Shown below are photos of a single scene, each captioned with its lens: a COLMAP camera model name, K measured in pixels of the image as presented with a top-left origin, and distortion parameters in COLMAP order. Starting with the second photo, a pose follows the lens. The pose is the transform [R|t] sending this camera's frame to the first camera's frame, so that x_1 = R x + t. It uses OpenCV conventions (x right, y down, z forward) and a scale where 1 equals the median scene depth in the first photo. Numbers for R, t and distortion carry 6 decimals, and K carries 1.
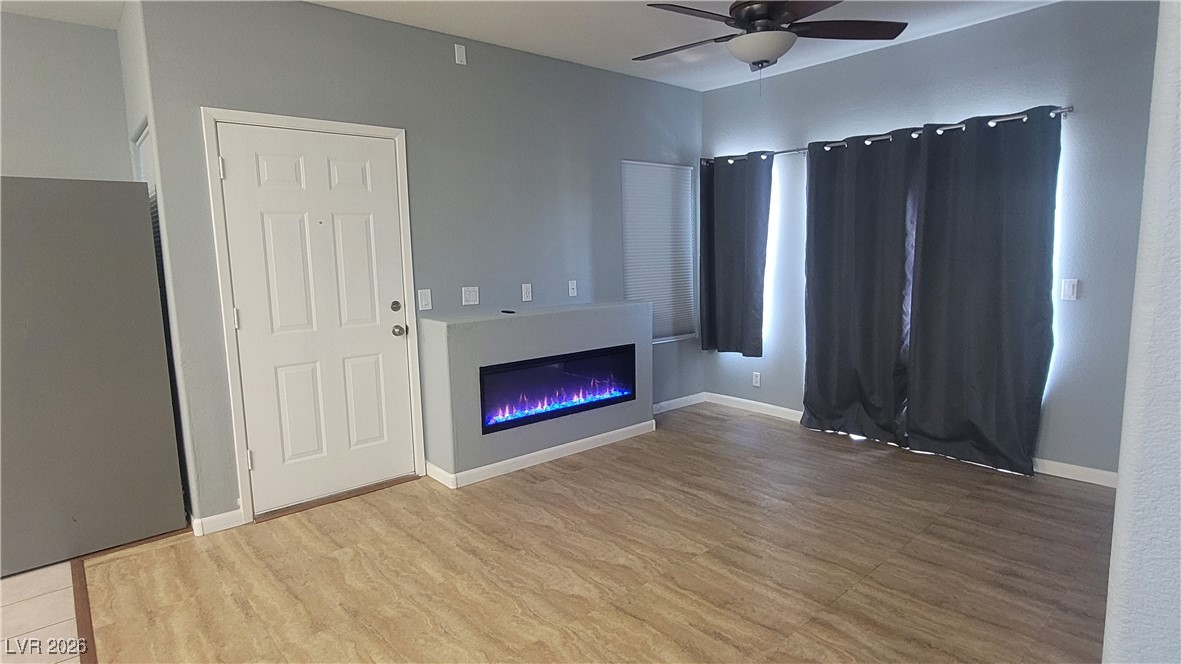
lens RADIAL K [[637.7, 0, 595.7], [0, 637.7, 329.5], [0, 0, 1]] dist [-0.006178, 0.000318]
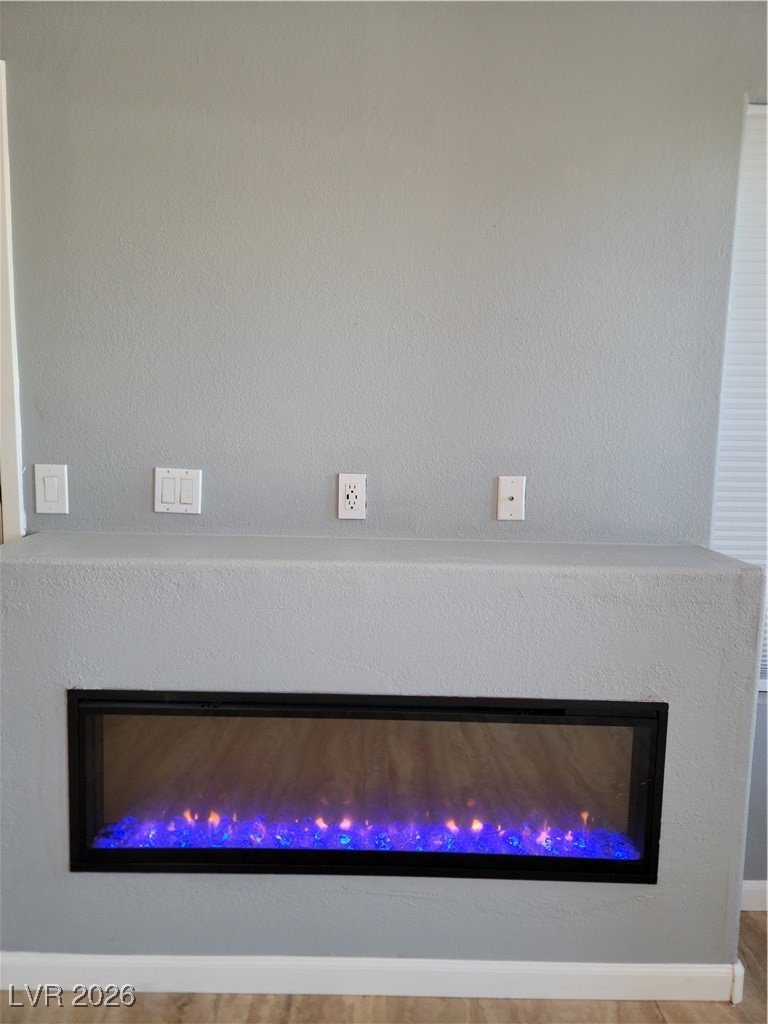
lens RADIAL K [[850.1, 0, 386.4], [0, 850.1, 503.2], [0, 0, 1]] dist [0.043425, -0.001270]
pose [[0.768792, 0.119065, -0.628317, 0.252835], [-0.125684, 0.991484, 0.034101, -0.086929], [0.627027, 0.052753, 0.777210, 0.728644]]
